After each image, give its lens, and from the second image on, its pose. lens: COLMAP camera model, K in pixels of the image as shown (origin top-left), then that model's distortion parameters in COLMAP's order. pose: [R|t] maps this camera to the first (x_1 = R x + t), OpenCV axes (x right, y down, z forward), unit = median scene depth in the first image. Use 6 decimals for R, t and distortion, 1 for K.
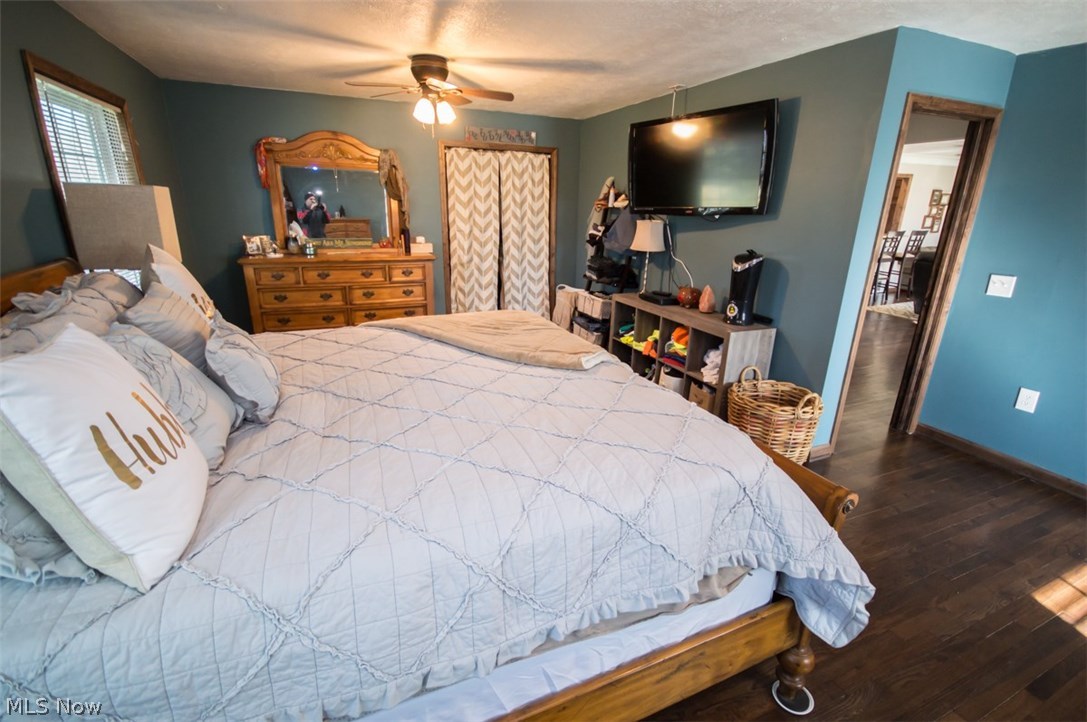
lens RADIAL K [[486.8, 0, 542.0], [0, 486.8, 355.7], [0, 0, 1]] dist [0.003926, 0.000396]
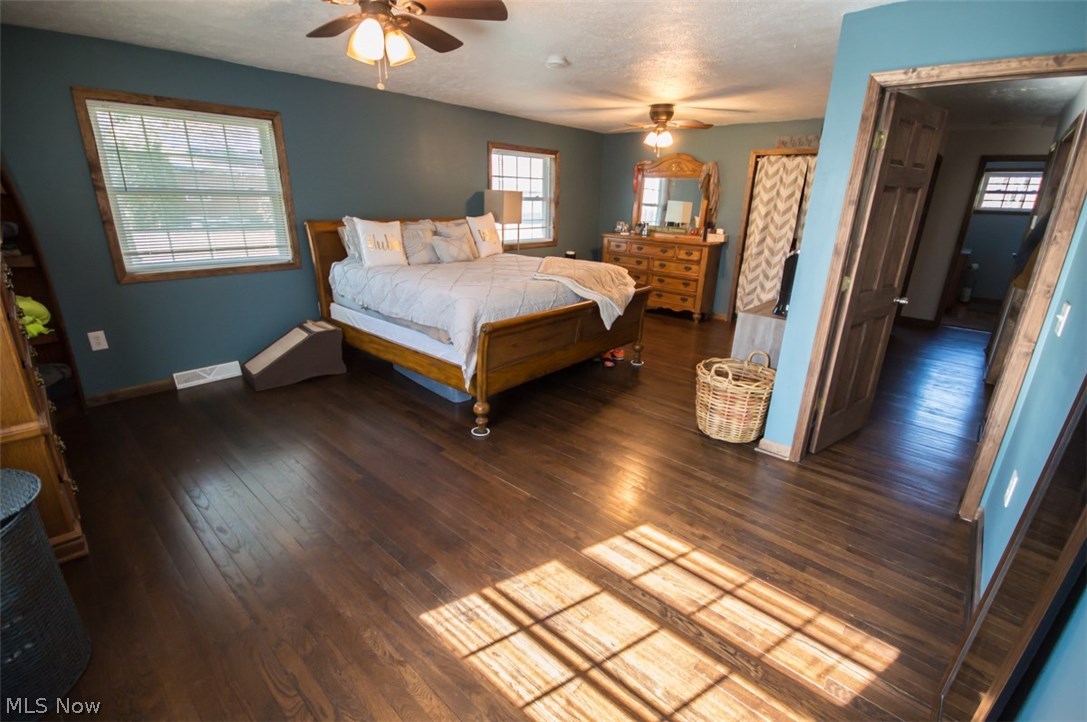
lens RADIAL K [[486.8, 0, 543.0], [0, 486.8, 360.4], [0, 0, 1]] dist [0.003926, 0.000396]
pose [[0.414794, 0.283365, -0.864668, 0.753238], [-0.294066, 0.941025, 0.167321, 0.001271], [0.861087, 0.184866, 0.473660, 0.064181]]
